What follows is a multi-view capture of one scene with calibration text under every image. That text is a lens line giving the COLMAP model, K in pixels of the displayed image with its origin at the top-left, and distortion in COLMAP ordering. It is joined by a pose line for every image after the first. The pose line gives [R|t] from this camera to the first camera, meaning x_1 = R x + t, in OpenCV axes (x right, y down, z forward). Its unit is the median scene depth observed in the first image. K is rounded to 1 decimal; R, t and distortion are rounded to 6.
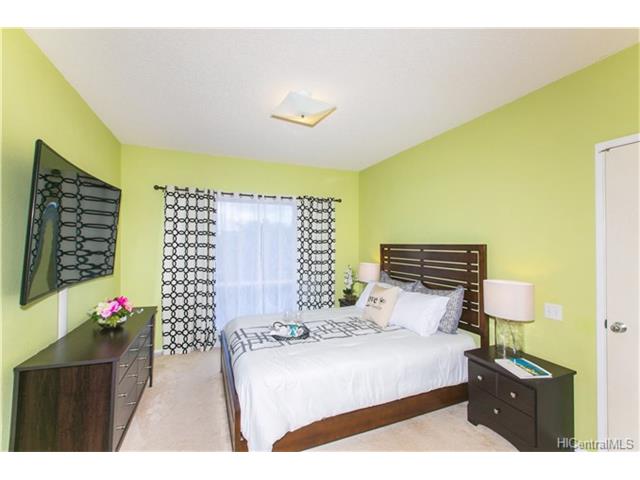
lens RADIAL K [[284.6, 0, 321.0], [0, 284.6, 239.9], [0, 0, 1]] dist [0.004676, 0.000677]
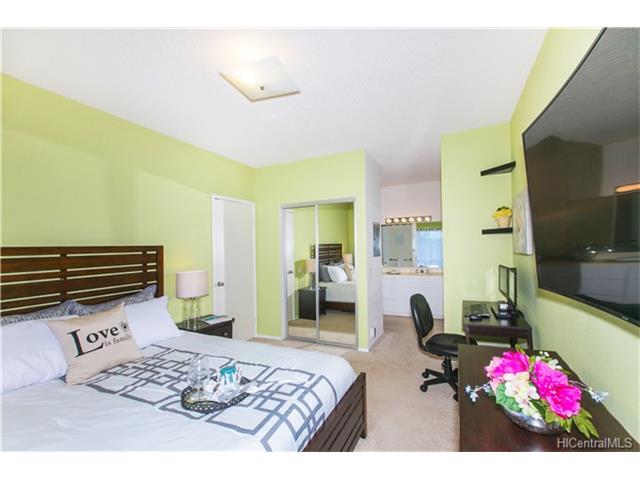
lens RADIAL K [[284.6, 0, 320.7], [0, 284.6, 242.5], [0, 0, 1]] dist [0.004676, 0.000677]
pose [[-0.684495, 0.037977, 0.728028, -0.583755], [0.026236, 0.999279, -0.027460, 0.042680], [-0.728545, 0.000304, -0.684998, 1.075406]]
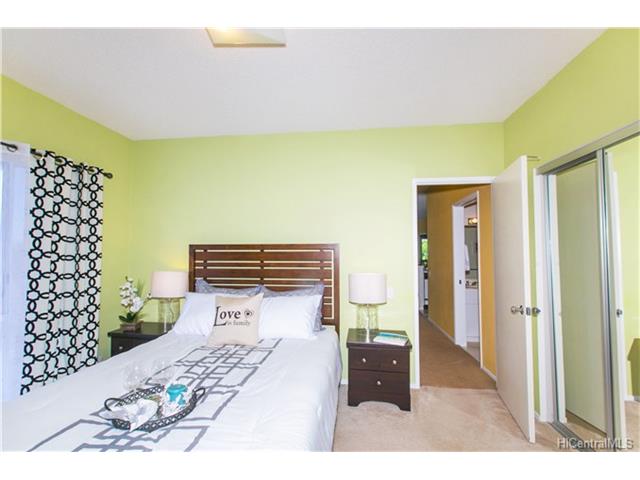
lens RADIAL K [[284.6, 0, 318.0], [0, 284.6, 242.3], [0, 0, 1]] dist [0.004676, 0.000677]
pose [[0.491752, 0.028852, 0.870257, -0.368396], [-0.008776, 0.999564, -0.028180, 0.034641], [-0.870691, 0.006220, 0.491791, 0.419789]]
